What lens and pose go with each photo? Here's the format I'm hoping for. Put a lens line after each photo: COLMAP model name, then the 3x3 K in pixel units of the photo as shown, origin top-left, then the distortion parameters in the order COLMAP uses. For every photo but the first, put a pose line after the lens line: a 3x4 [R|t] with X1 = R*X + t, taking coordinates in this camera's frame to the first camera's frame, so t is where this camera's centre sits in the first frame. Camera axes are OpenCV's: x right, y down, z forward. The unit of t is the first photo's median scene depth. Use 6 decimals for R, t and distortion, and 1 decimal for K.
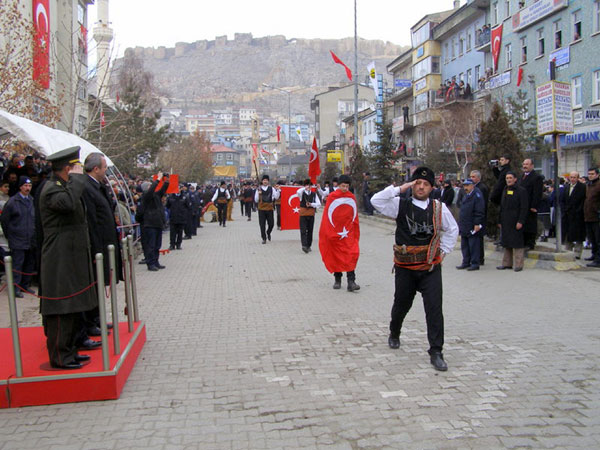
lens RADIAL K [[708.6, 0, 299.4], [0, 708.6, 224.0], [0, 0, 1]] dist [-0.037457, 0.000000]
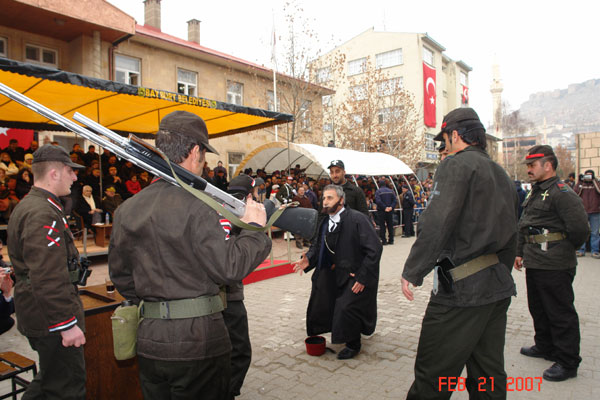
lens RADIAL K [[434.7, 0, 300.1], [0, 434.7, 200.6], [0, 0, 1]] dist [0.000863, 0.001303]
pose [[0.708230, 0.015944, -0.705802, 0.735408], [-0.034082, 0.999351, -0.011625, 0.001193], [0.705159, 0.032288, 0.708314, 0.315199]]
